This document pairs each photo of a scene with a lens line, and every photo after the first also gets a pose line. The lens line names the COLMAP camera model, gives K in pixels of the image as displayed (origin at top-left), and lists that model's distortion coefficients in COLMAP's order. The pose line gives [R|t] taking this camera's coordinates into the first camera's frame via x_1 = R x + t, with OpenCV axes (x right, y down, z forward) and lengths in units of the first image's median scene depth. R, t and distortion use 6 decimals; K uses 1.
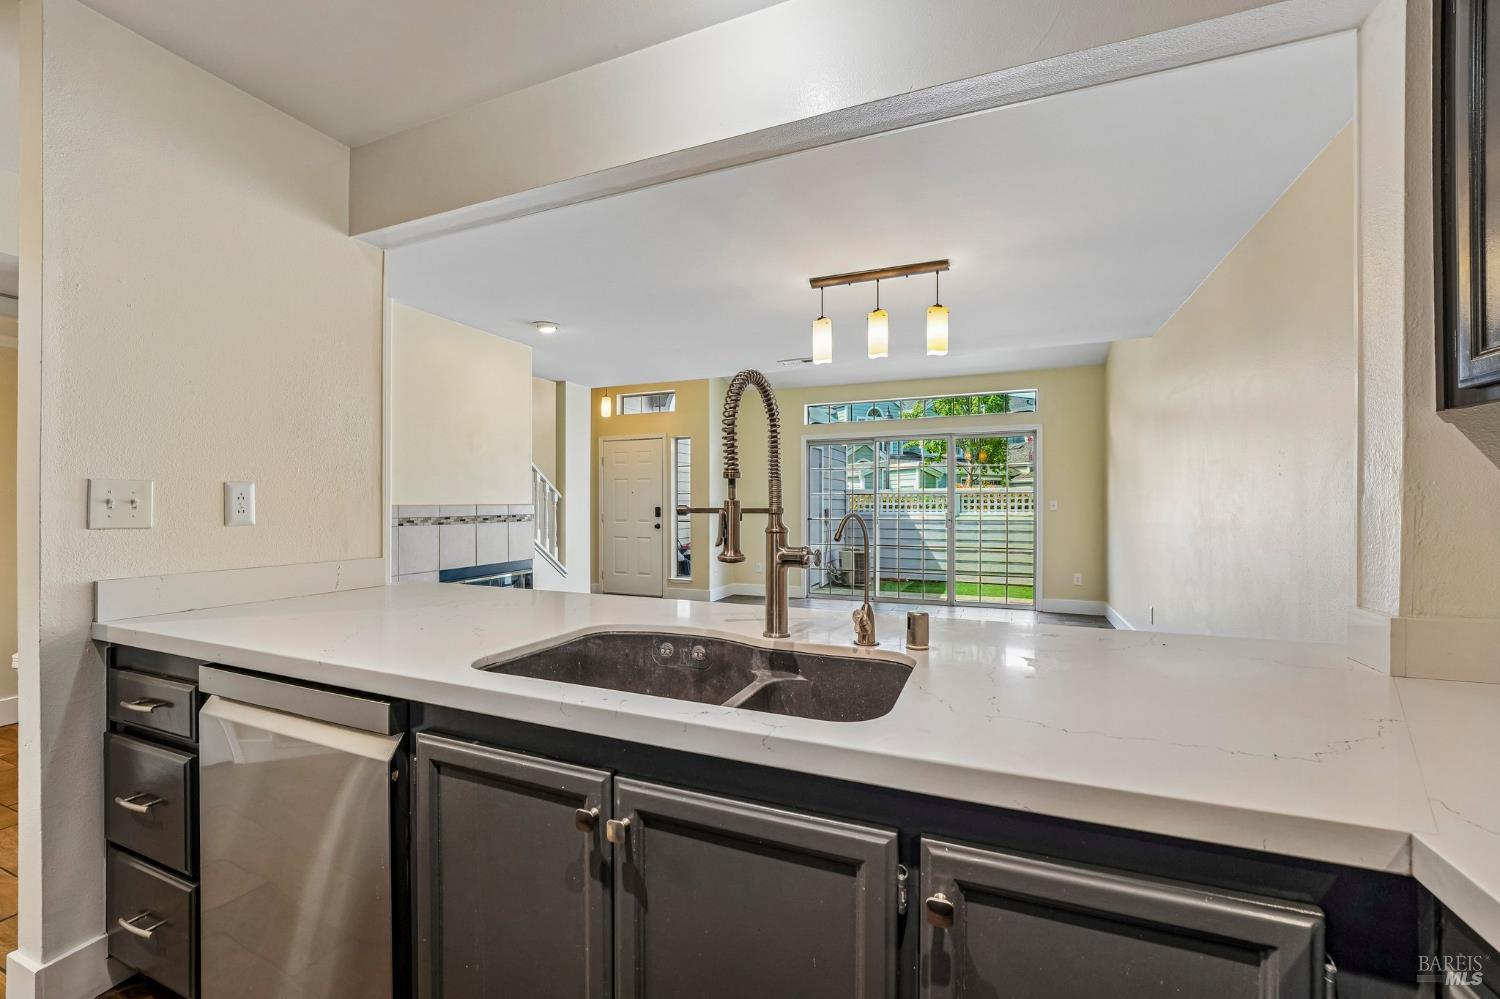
lens RADIAL K [[599.5, 0, 738.1], [0, 599.5, 503.9], [0, 0, 1]] dist [-0.017654, -0.000218]
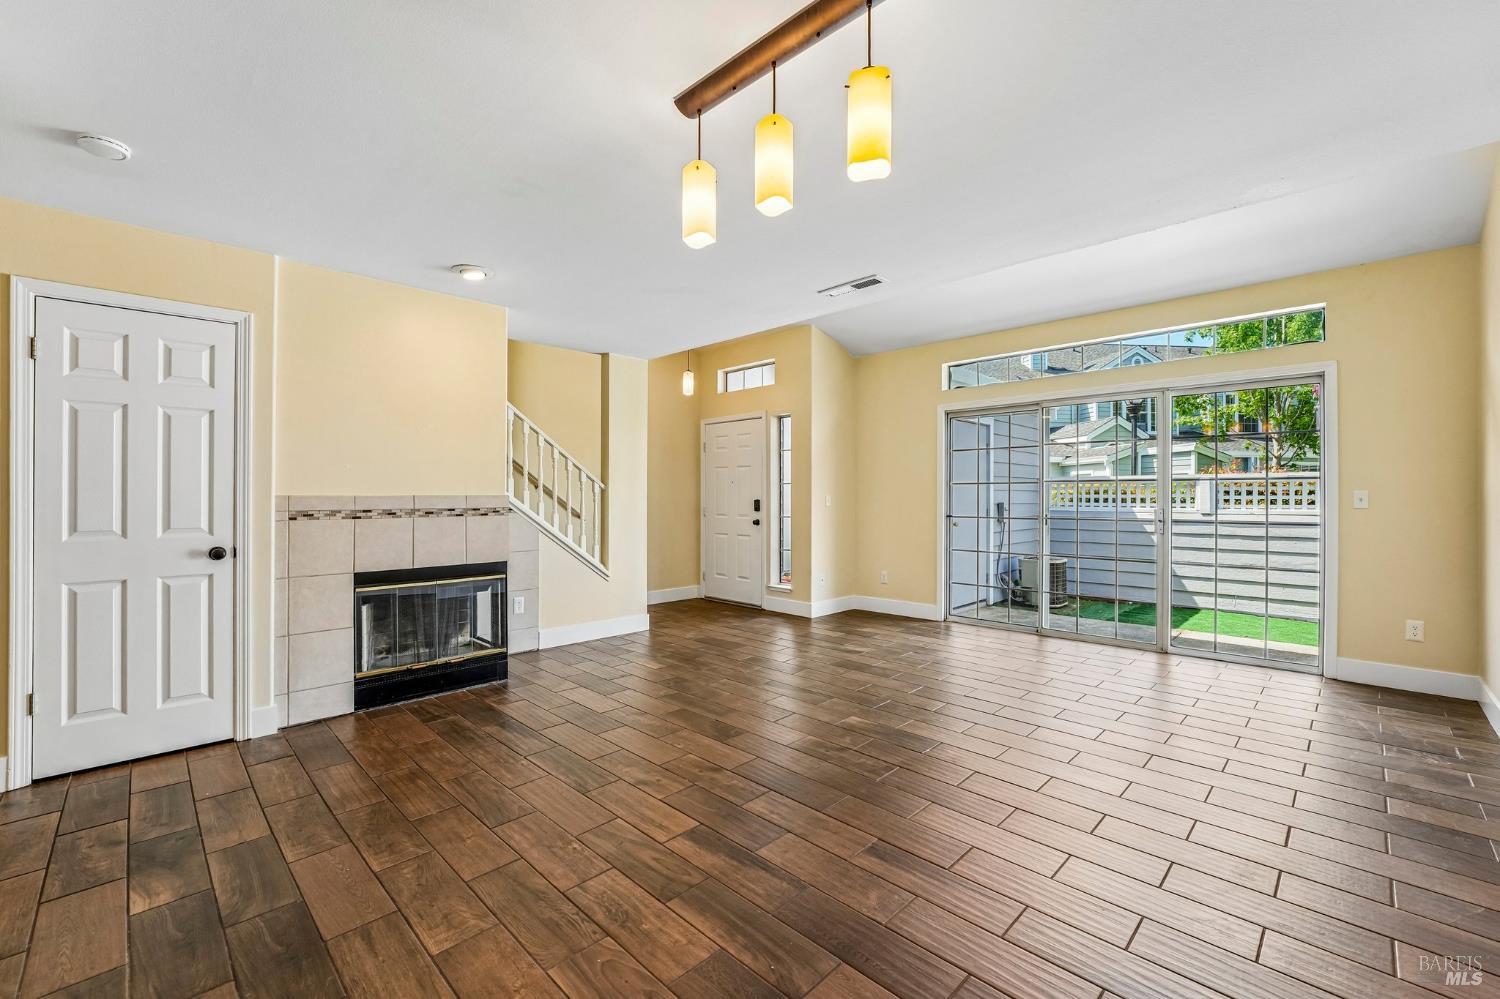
lens RADIAL K [[601.7, 0, 745.5], [0, 601.7, 499.5], [0, 0, 1]] dist [-0.002822, -0.000240]
pose [[0.928471, 0.003168, -0.371391, 0.166159], [-0.001410, 0.999986, 0.005004, 0.000956], [0.371402, -0.004122, 0.928463, 0.206533]]
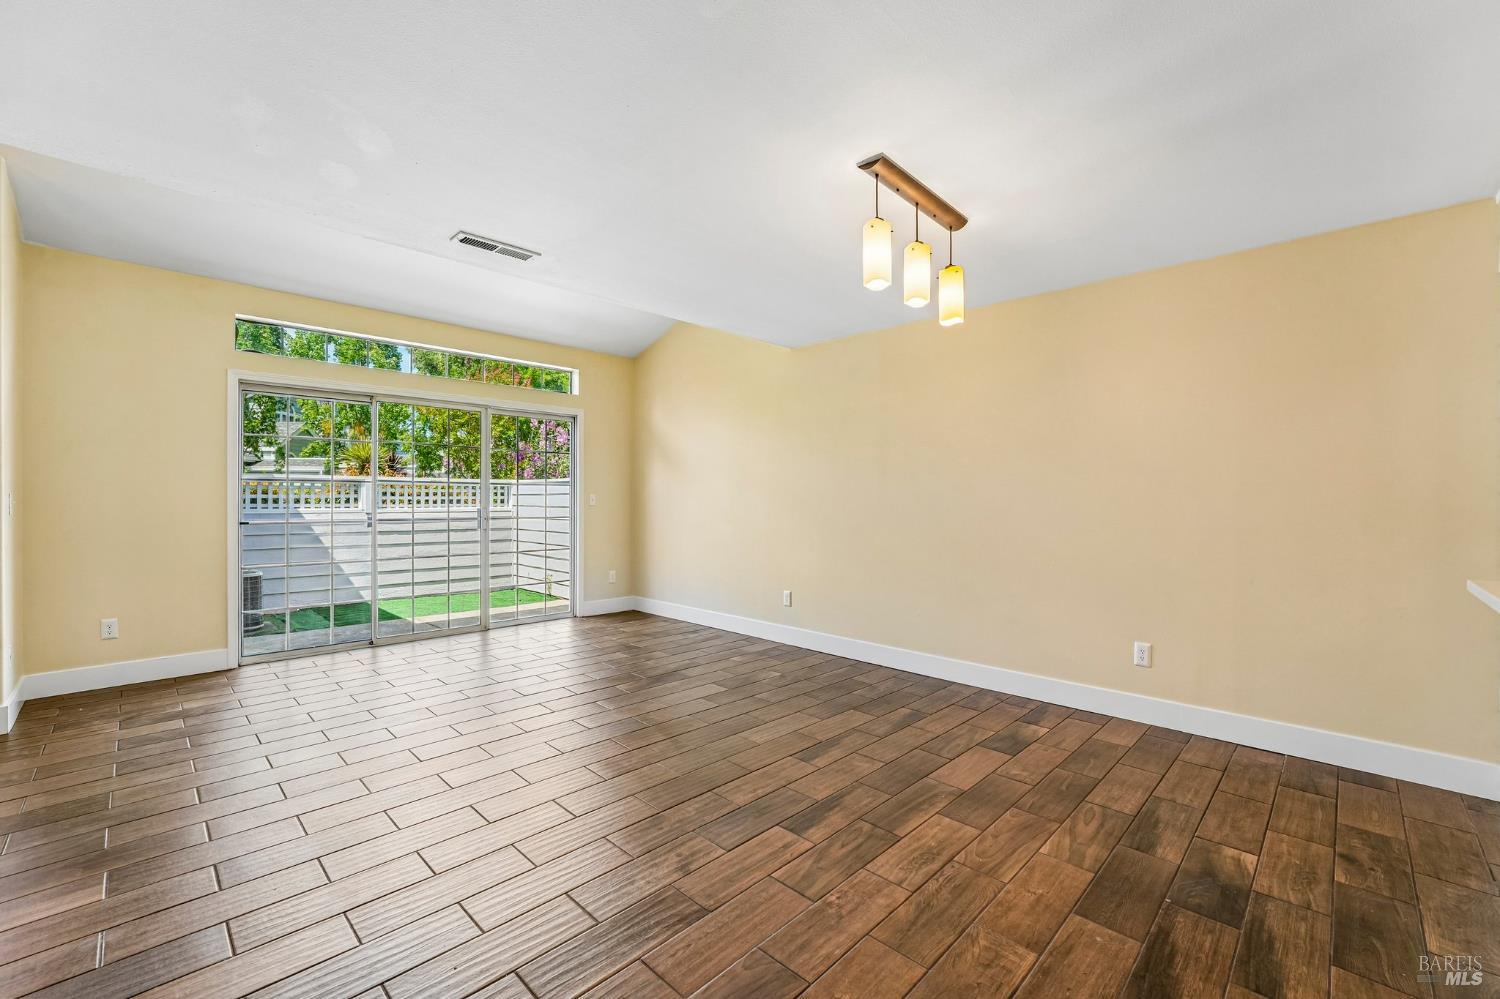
lens RADIAL K [[620.6, 0, 736.0], [0, 620.6, 504.0], [0, 0, 1]] dist [-0.002440, -0.000226]
pose [[0.391587, -0.004031, 0.920132, -0.235005], [-0.004704, 0.999969, 0.006382, 0.001977], [-0.920129, -0.006827, 0.391556, 0.366019]]
